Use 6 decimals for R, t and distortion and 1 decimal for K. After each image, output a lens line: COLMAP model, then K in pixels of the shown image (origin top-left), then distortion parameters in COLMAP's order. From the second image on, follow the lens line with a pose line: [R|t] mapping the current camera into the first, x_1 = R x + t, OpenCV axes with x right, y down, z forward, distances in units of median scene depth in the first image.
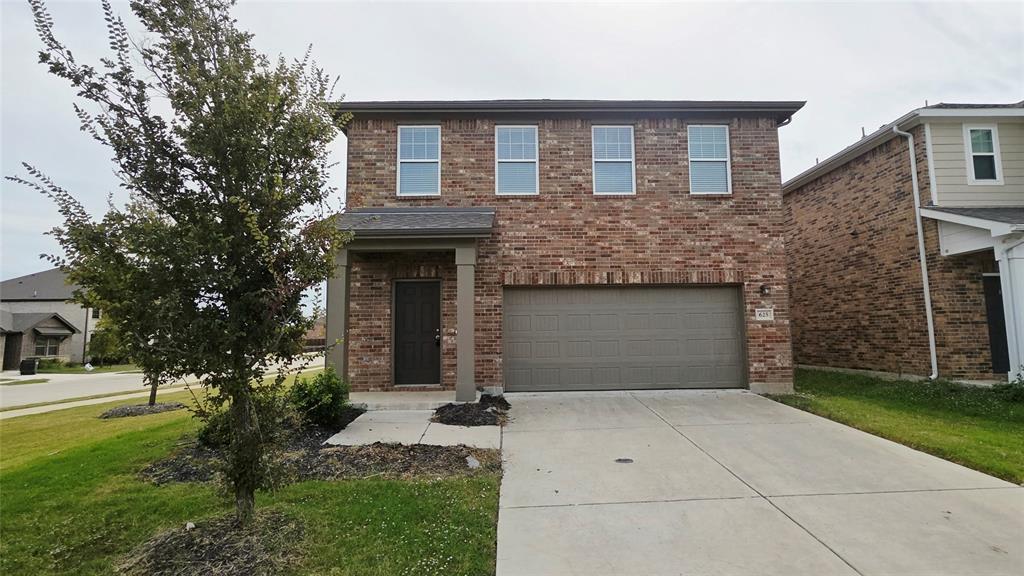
lens RADIAL K [[509.8, 0, 512.9], [0, 509.8, 293.7], [0, 0, 1]] dist [0.000100, -0.000383]
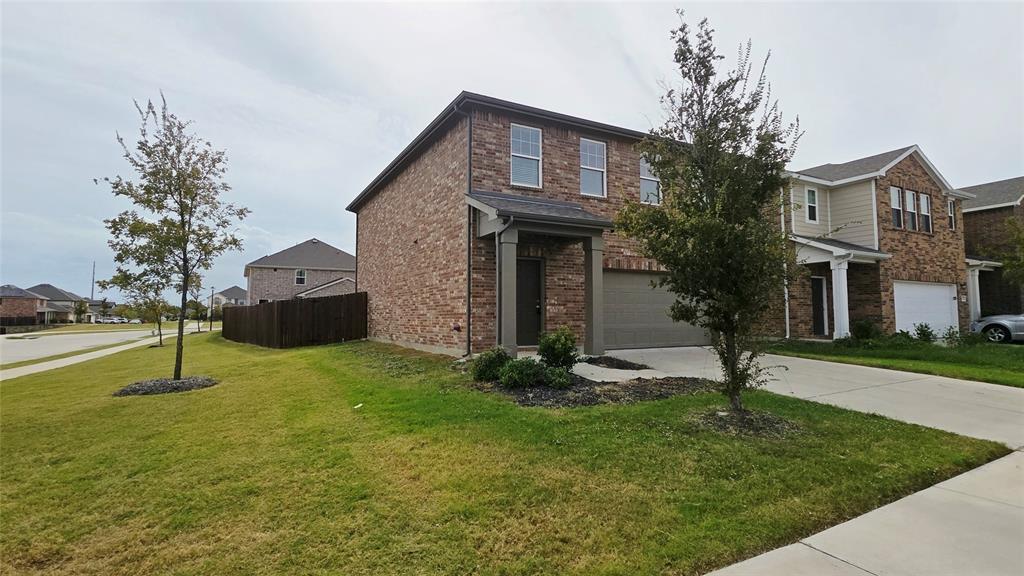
lens RADIAL K [[509.8, 0, 516.1], [0, 509.8, 281.3], [0, 0, 1]] dist [0.000100, -0.000383]
pose [[0.881233, 0.045177, 0.470518, -0.749286], [-0.058471, 0.998196, 0.013668, 0.011849], [-0.469052, -0.039556, 0.882284, -0.036670]]
